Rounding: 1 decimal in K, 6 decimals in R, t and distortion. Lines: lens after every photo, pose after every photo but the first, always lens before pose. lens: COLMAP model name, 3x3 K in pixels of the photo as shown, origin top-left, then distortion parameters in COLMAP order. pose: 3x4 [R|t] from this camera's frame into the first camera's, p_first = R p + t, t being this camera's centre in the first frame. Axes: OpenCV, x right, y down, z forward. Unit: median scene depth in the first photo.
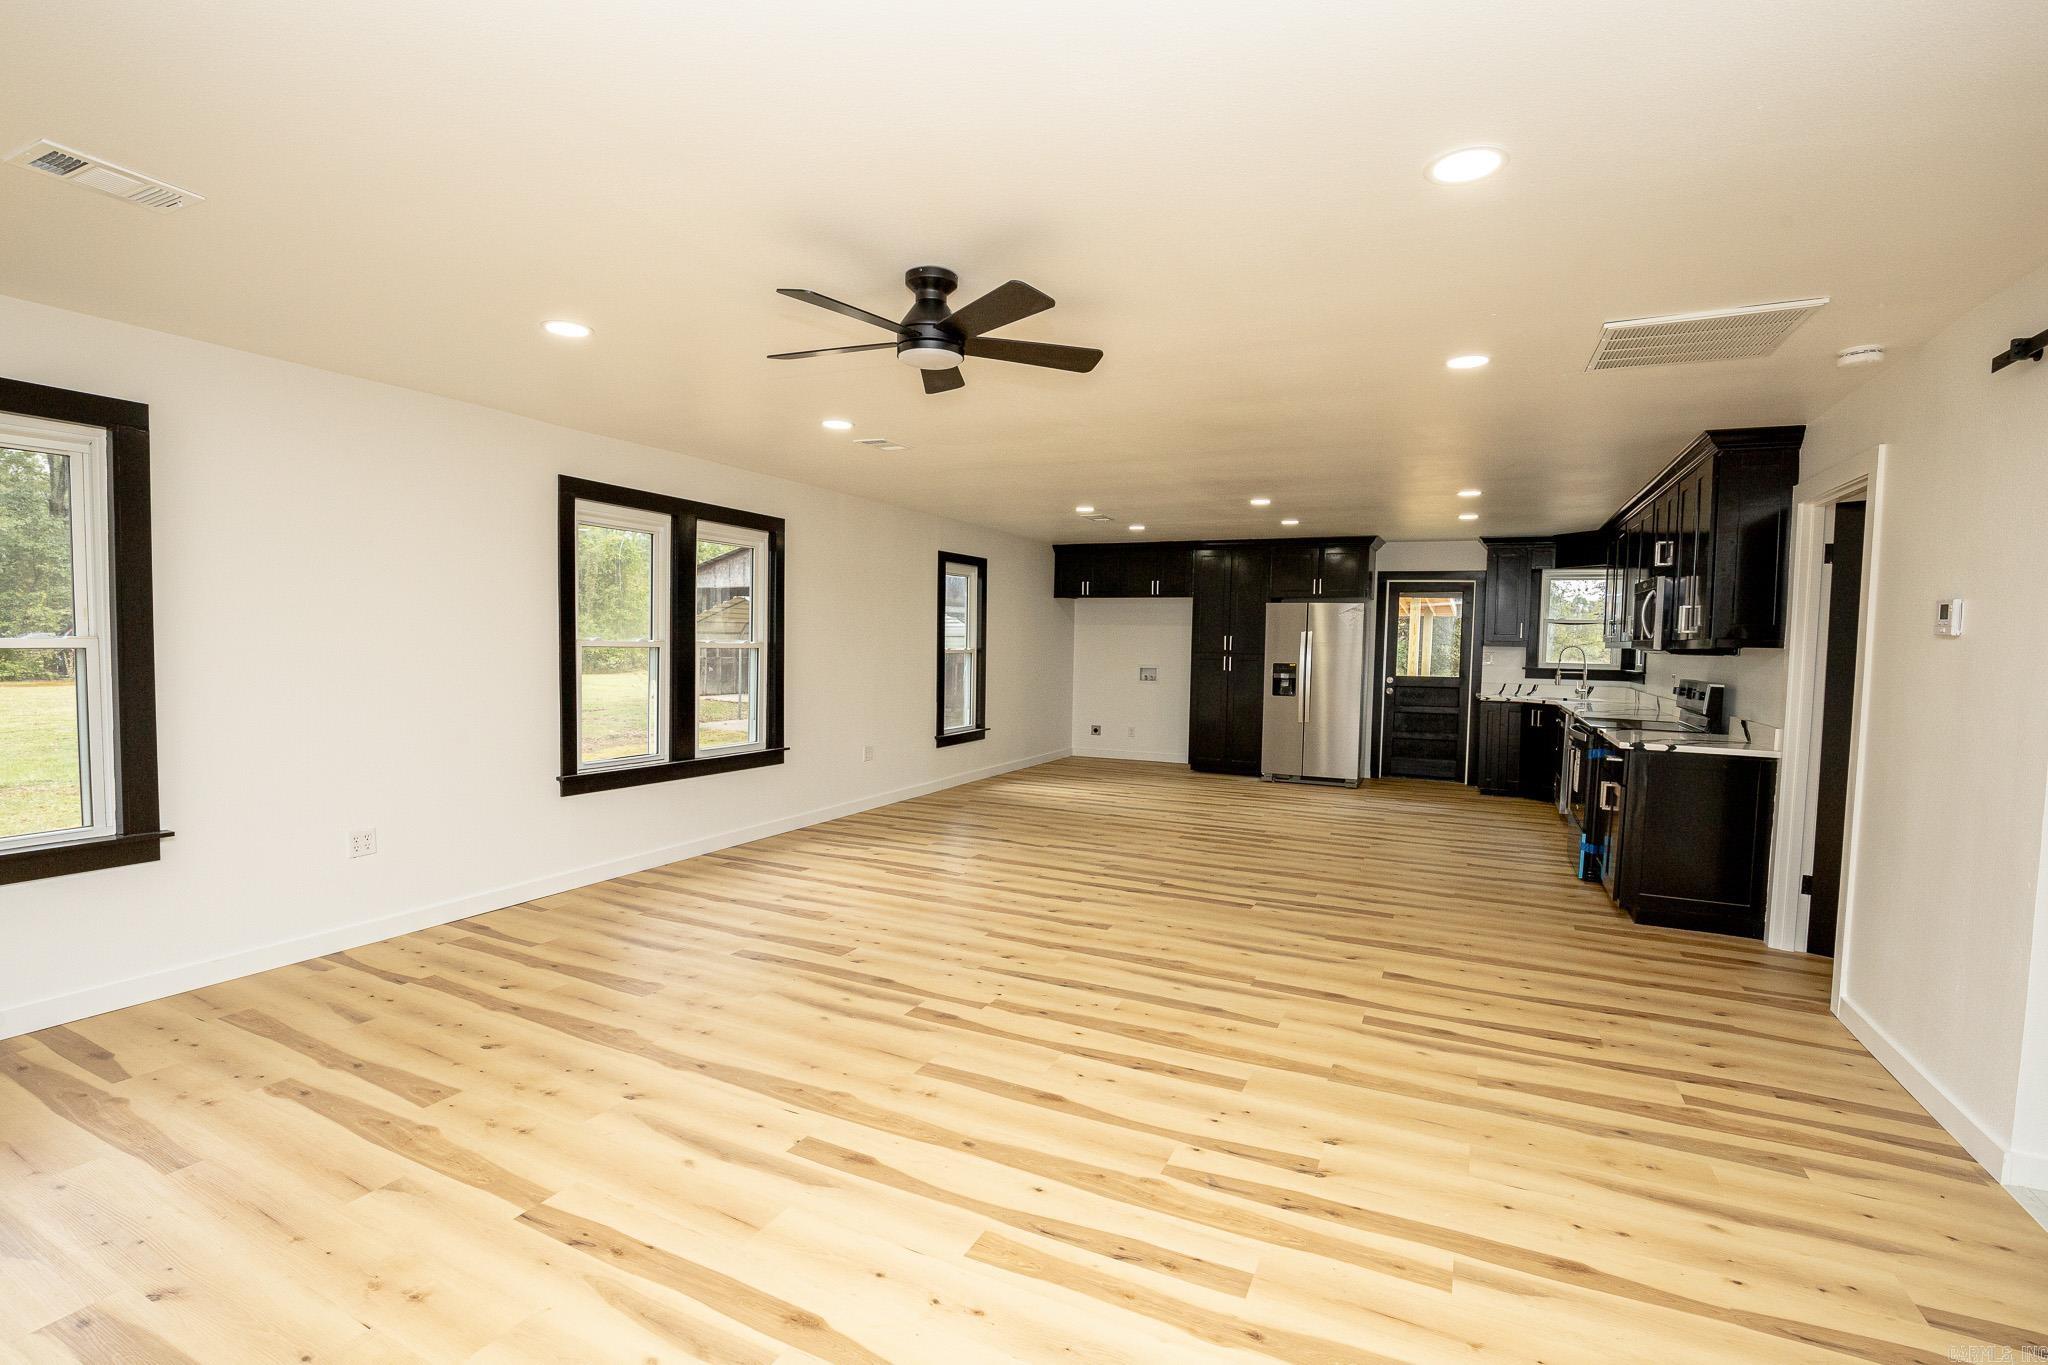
lens RADIAL K [[939.8, 0, 1005.0], [0, 939.8, 690.1], [0, 0, 1]] dist [-0.027590, 0.001313]
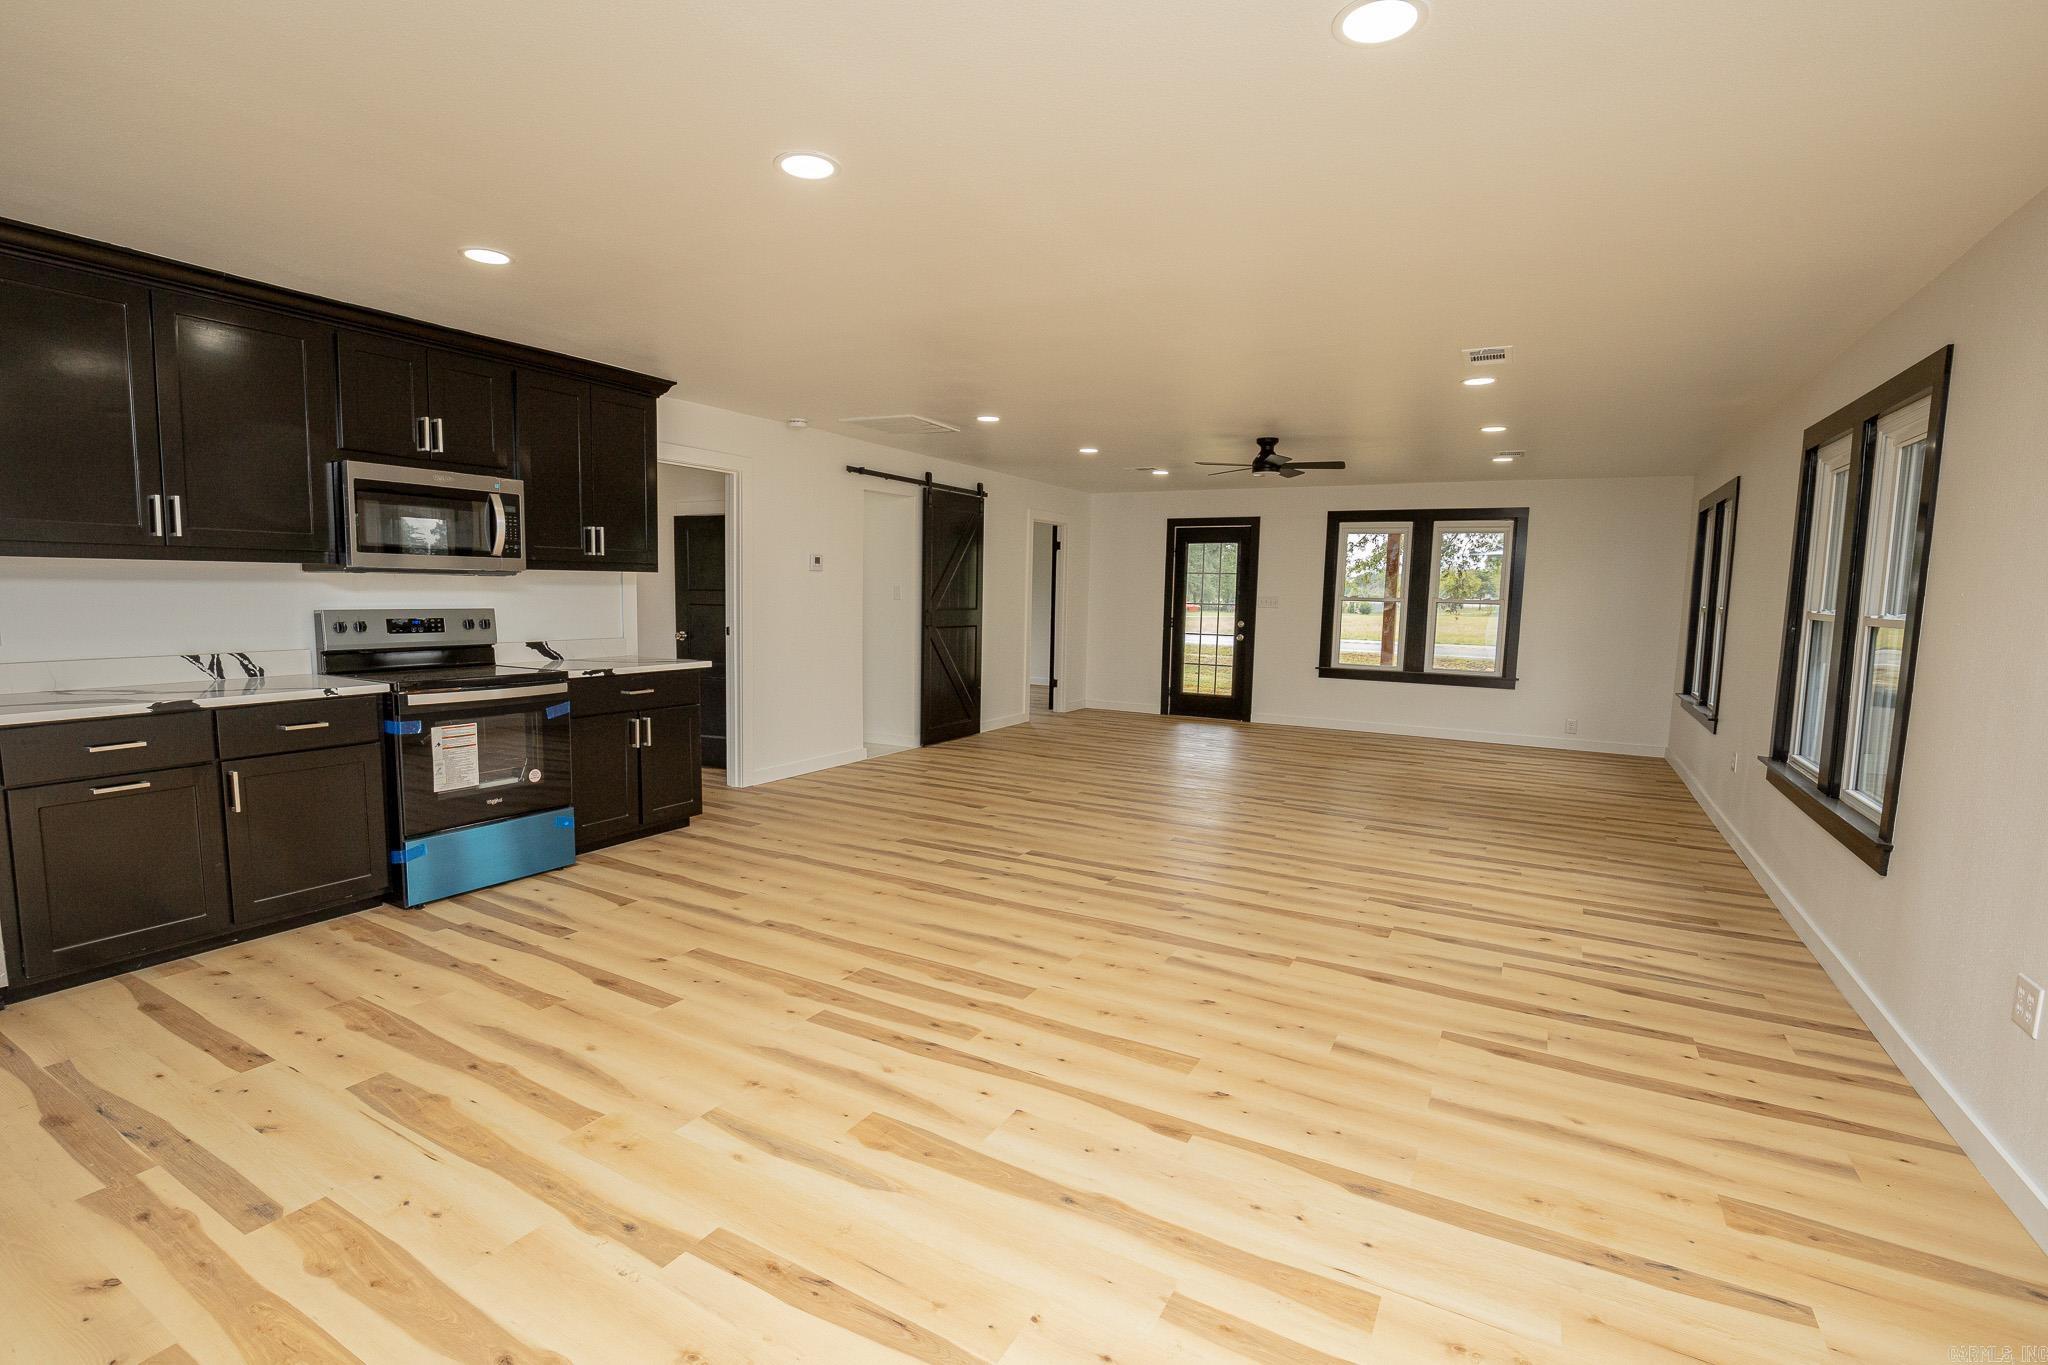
lens RADIAL K [[939.8, 0, 1005.0], [0, 939.8, 690.1], [0, 0, 1]] dist [-0.027590, 0.001313]
pose [[-0.997627, -0.044770, 0.052298, 0.271038], [-0.035592, 0.985675, 0.164857, -0.109779], [-0.058929, 0.162604, -0.984930, 2.164179]]
